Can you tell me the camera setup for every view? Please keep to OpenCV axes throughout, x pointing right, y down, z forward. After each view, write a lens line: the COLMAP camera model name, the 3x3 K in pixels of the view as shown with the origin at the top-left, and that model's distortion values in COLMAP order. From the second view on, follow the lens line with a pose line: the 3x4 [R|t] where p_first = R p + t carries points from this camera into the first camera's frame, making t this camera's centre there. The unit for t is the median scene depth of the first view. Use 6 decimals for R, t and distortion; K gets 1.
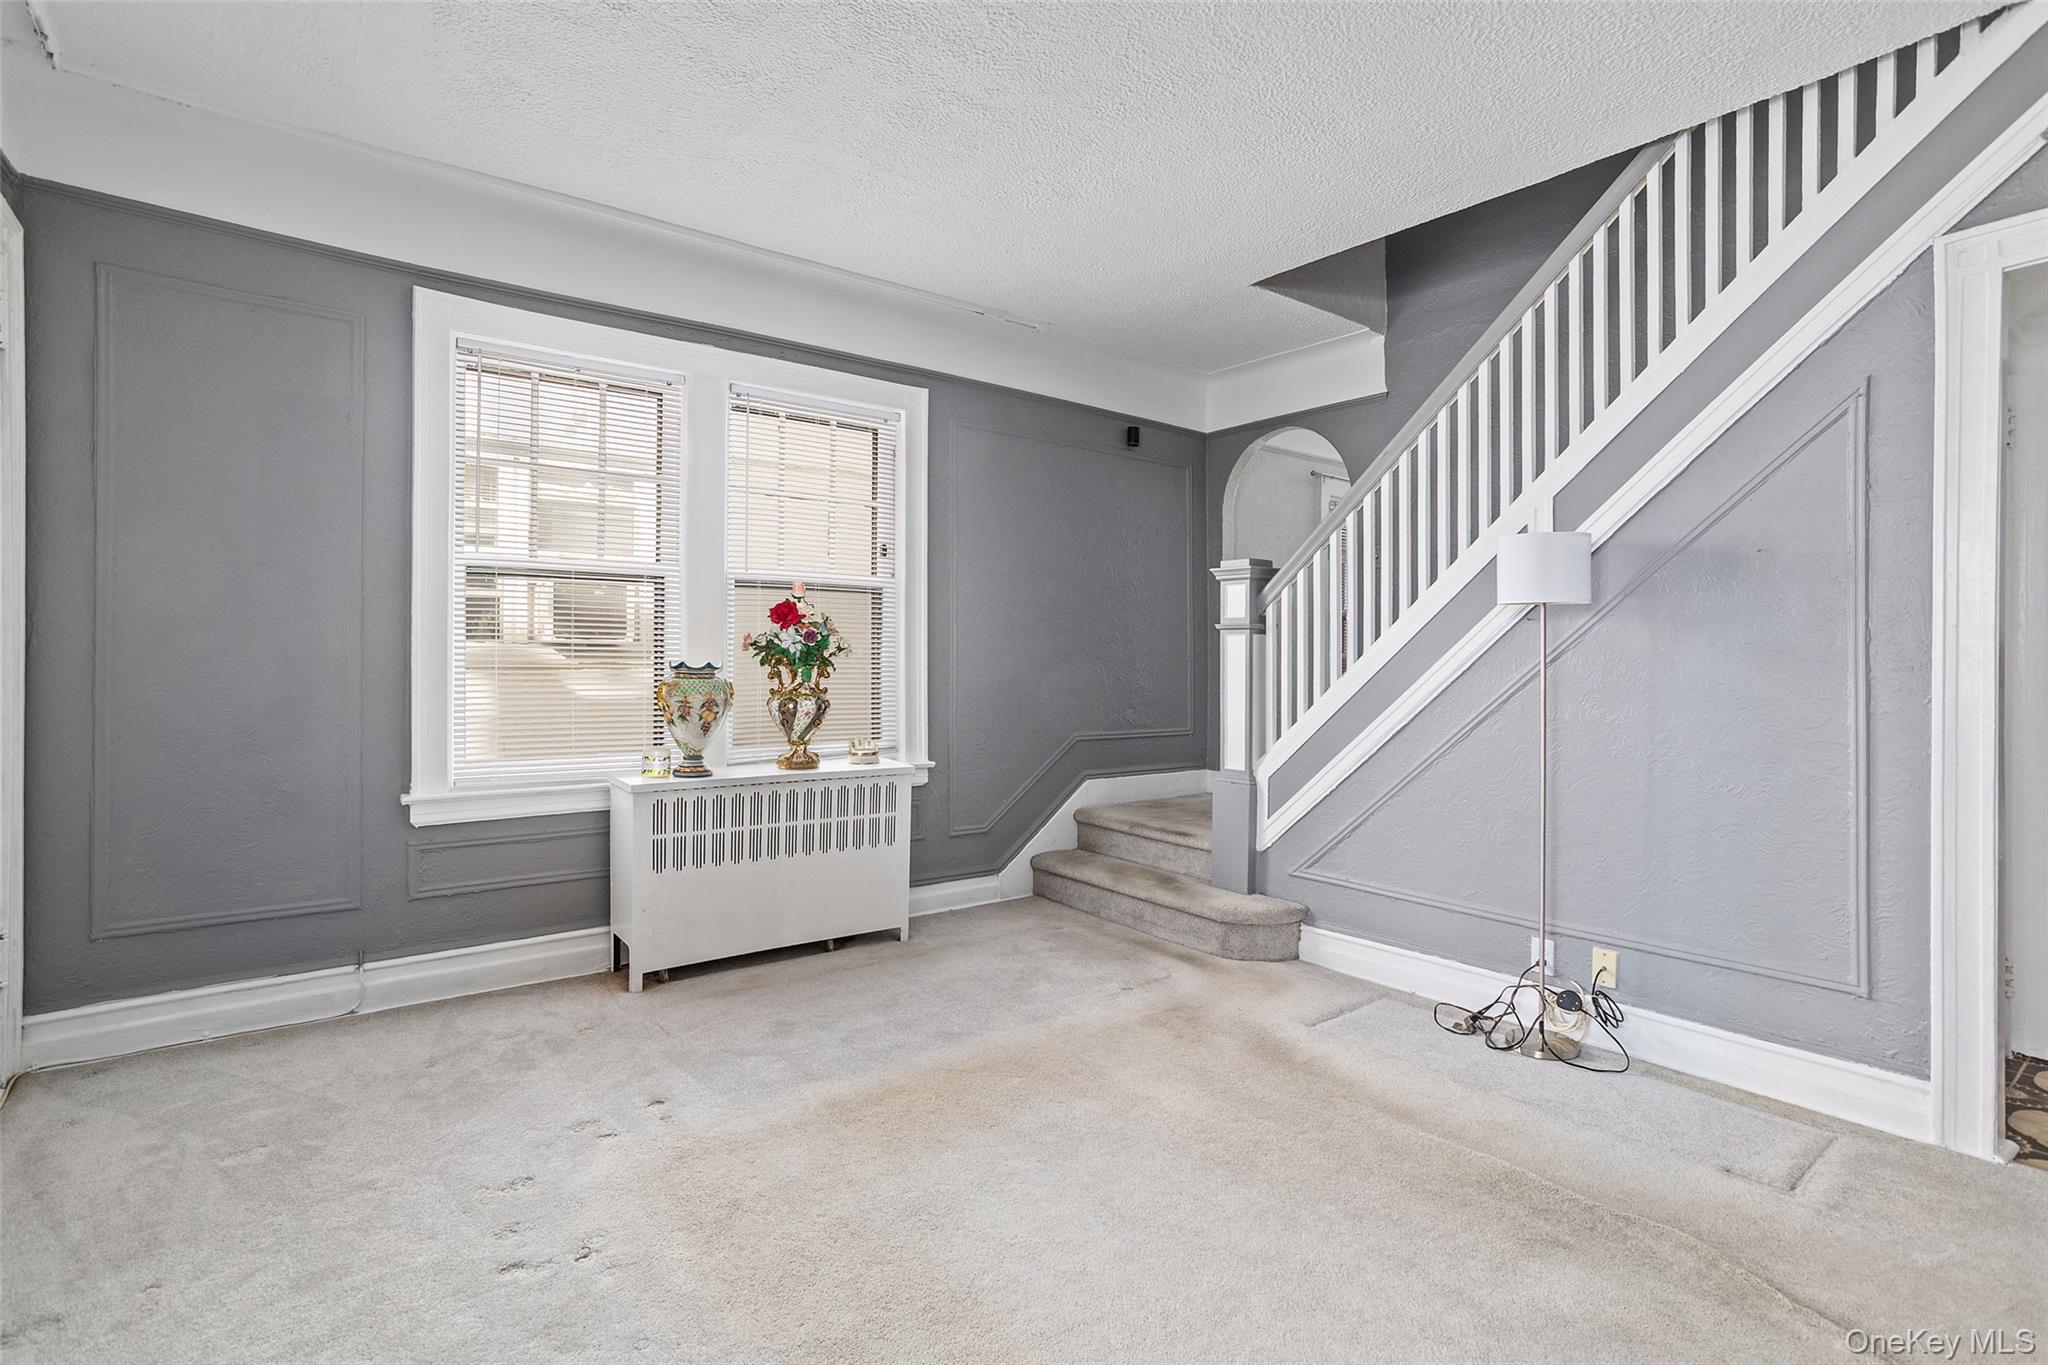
lens RADIAL K [[983.7, 0, 1035.9], [0, 983.7, 661.4], [0, 0, 1]] dist [-0.049328, 0.032081]
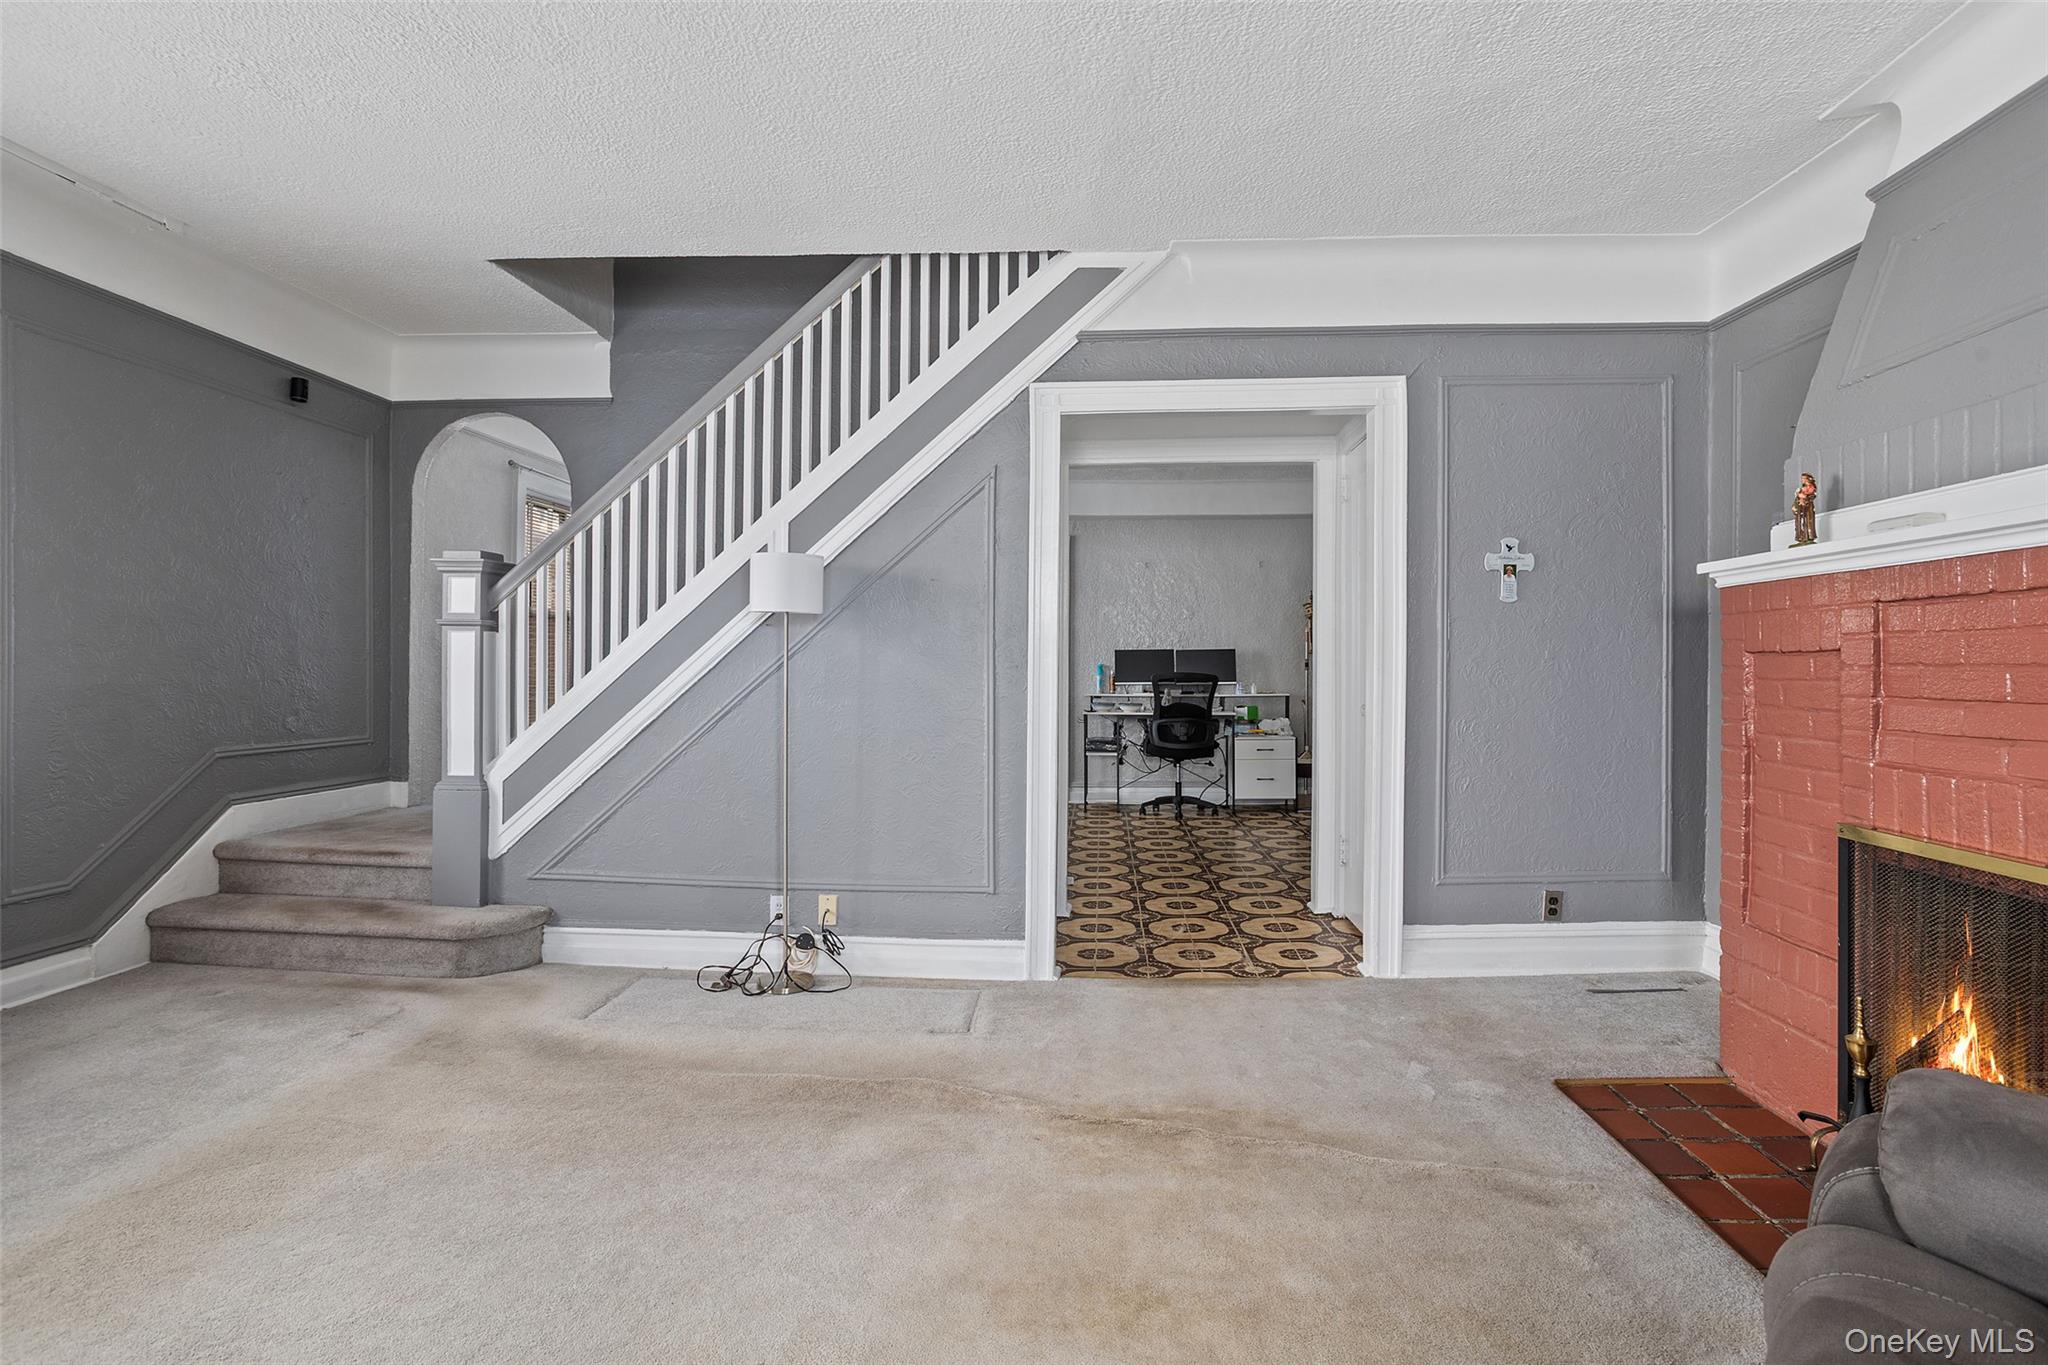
lens RADIAL K [[986.1, 0, 1033.8], [0, 986.1, 664.3], [0, 0, 1]] dist [-0.052789, 0.032593]
pose [[0.667650, 0.000974, 0.744475, -0.140090], [-0.004855, 0.999984, 0.003046, -0.001398], [-0.744460, -0.005648, 0.667643, -0.023320]]
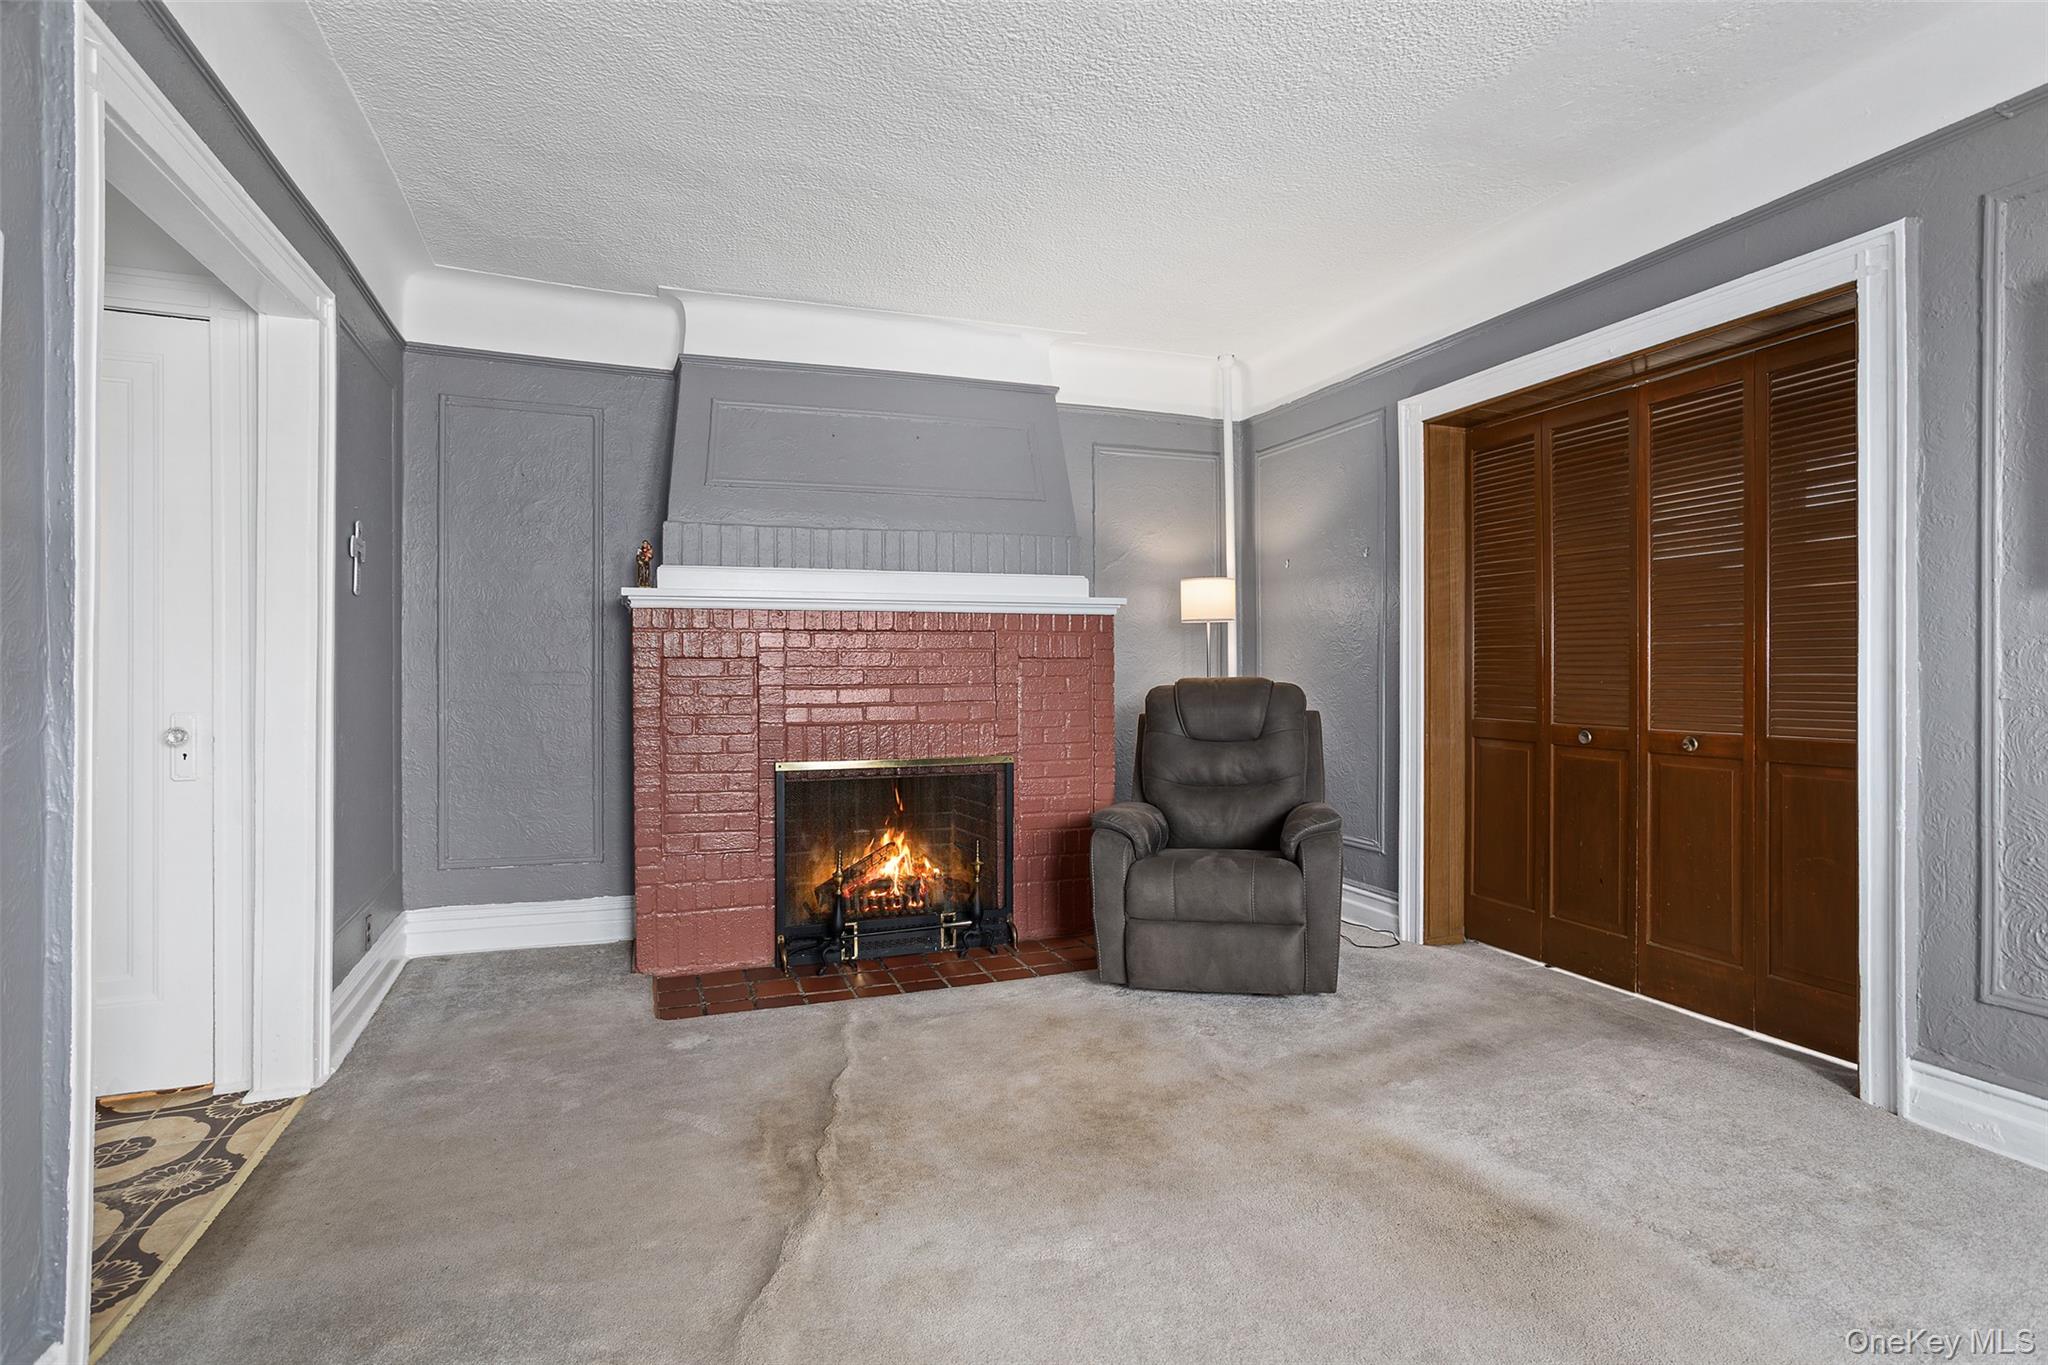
lens RADIAL K [[986.1, 0, 1033.8], [0, 986.1, 664.3], [0, 0, 1]] dist [-0.052789, 0.032593]
pose [[-0.954654, -0.001715, 0.297714, 0.093794], [-0.003126, 0.999986, -0.004263, -0.000799], [-0.297703, -0.005001, -0.954646, 0.926816]]
